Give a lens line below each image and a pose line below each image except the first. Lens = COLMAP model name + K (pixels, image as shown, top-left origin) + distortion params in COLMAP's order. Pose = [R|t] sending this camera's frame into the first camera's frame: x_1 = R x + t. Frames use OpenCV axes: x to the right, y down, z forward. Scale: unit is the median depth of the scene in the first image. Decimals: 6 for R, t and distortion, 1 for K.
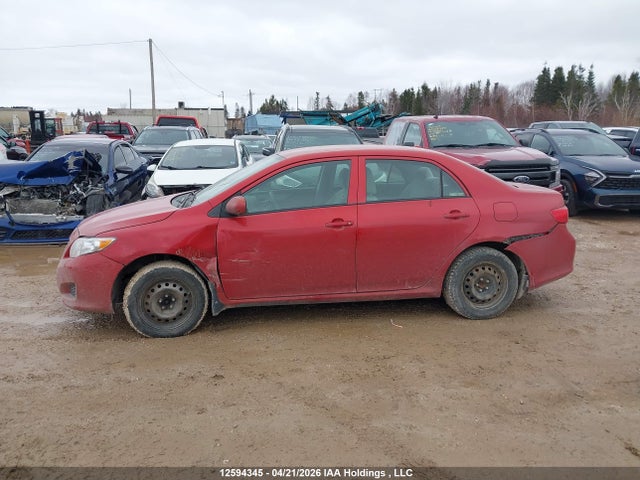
lens RADIAL K [[487.6, 0, 311.9], [0, 487.6, 231.1], [0, 0, 1]] dist [0.080031, -0.140423]
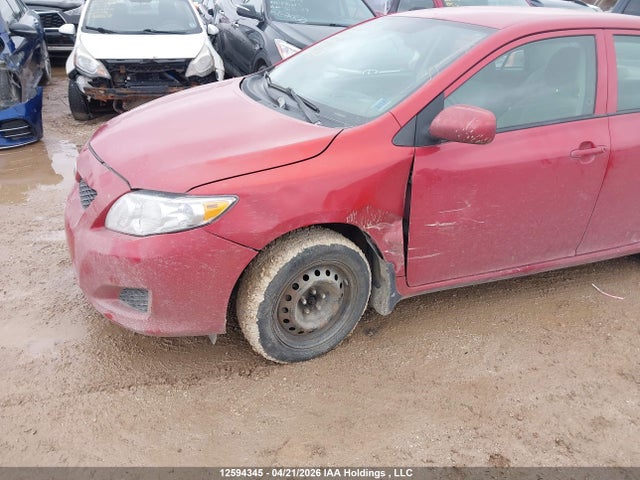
lens RADIAL K [[497.5, 0, 309.3], [0, 497.5, 239.0], [0, 0, 1]] dist [0.042180, -0.047795]
pose [[0.974084, -0.055669, 0.219229, -0.418718], [-0.002720, 0.966286, 0.257457, -0.069213], [-0.226170, -0.251381, 0.941092, 0.487439]]
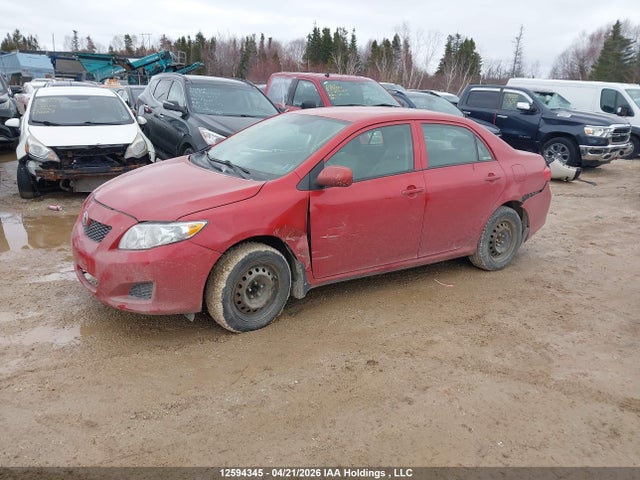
lens RADIAL K [[487.6, 0, 311.9], [0, 487.6, 231.1], [0, 0, 1]] dist [0.080031, -0.140423]
pose [[0.913386, -0.075653, 0.400003, -0.541870], [0.038353, 0.994202, 0.100457, -0.042459], [-0.405283, -0.076415, 0.910992, 0.176976]]
